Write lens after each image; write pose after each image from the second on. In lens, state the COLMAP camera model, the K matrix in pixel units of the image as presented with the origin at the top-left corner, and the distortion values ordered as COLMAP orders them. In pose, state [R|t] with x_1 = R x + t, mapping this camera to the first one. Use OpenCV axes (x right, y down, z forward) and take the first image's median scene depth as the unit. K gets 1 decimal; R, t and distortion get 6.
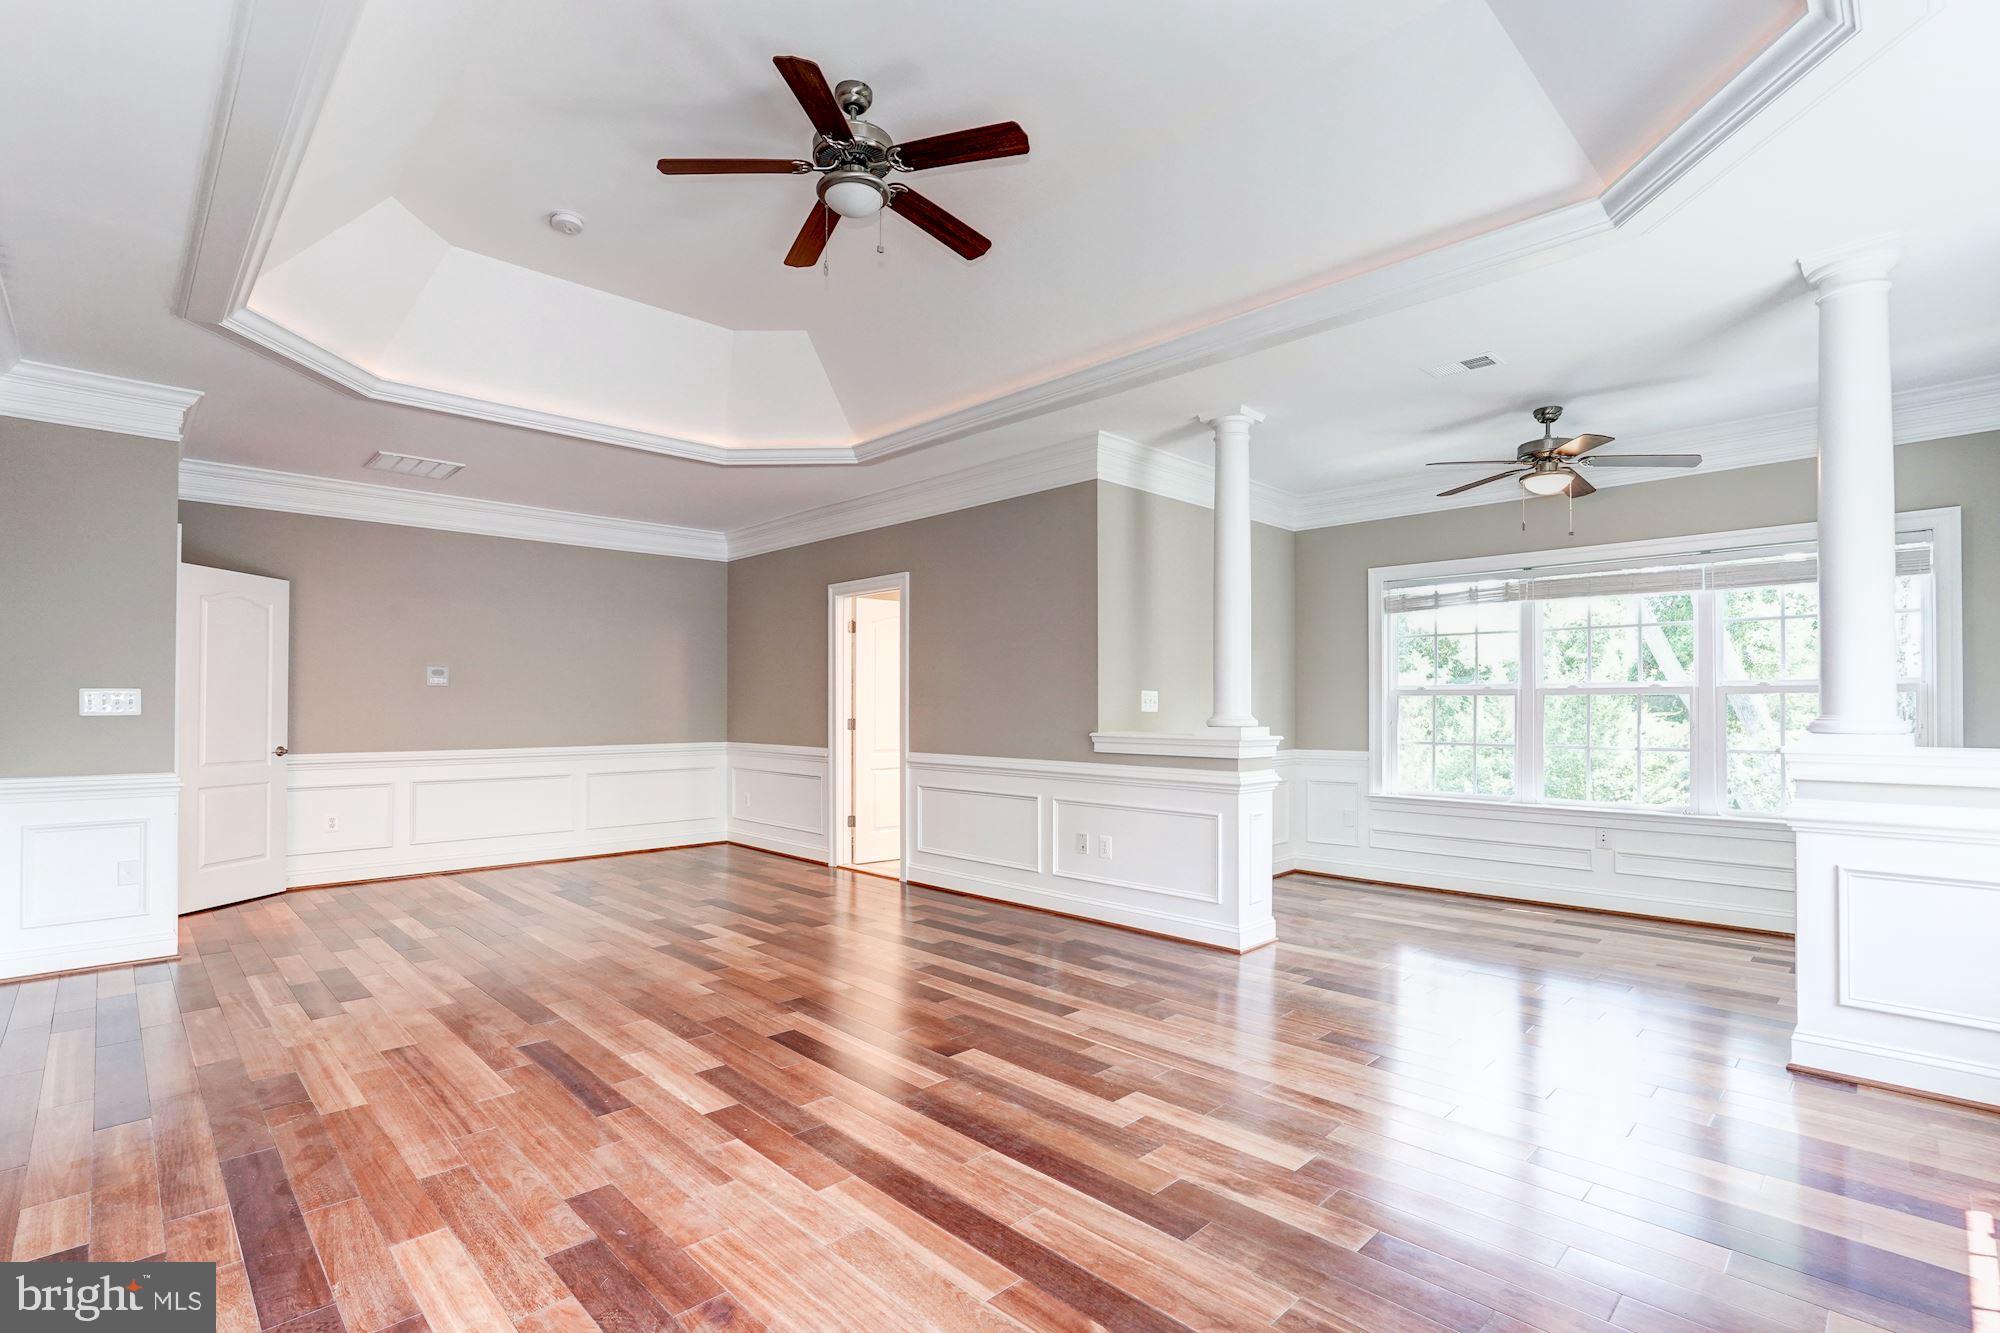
lens RADIAL K [[923.6, 0, 1014.1], [0, 923.6, 697.4], [0, 0, 1]] dist [-0.025539, 0.006248]
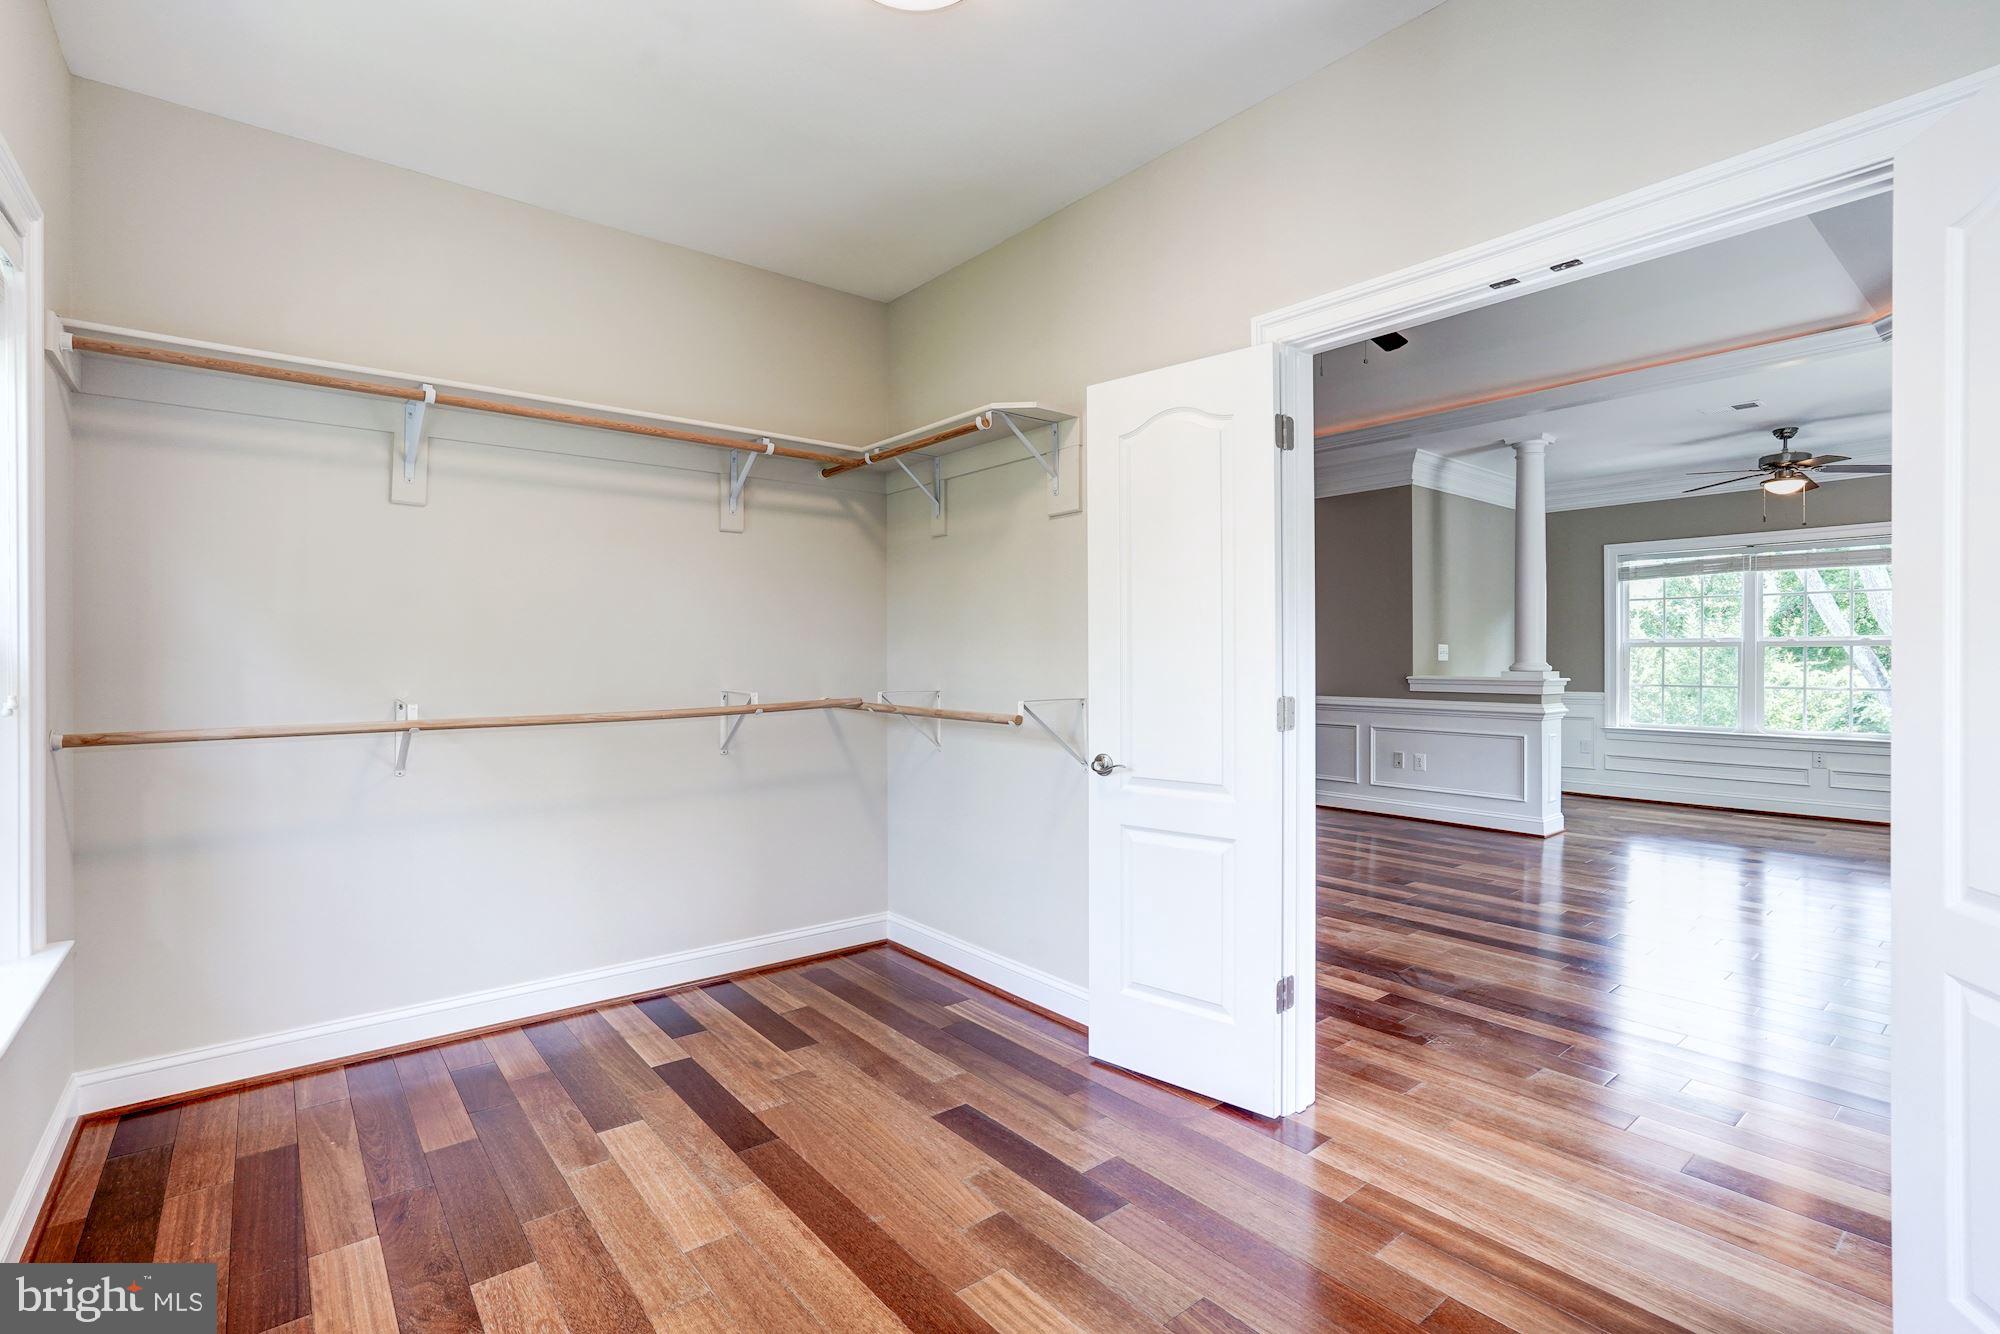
lens RADIAL K [[923.6, 0, 993.0], [0, 923.6, 658.4], [0, 0, 1]] dist [-0.025539, 0.006248]
pose [[0.995163, -0.002045, -0.098218, -0.410545], [0.003116, 0.999937, 0.010754, -0.003931], [0.098190, -0.011008, 0.995107, -0.401934]]
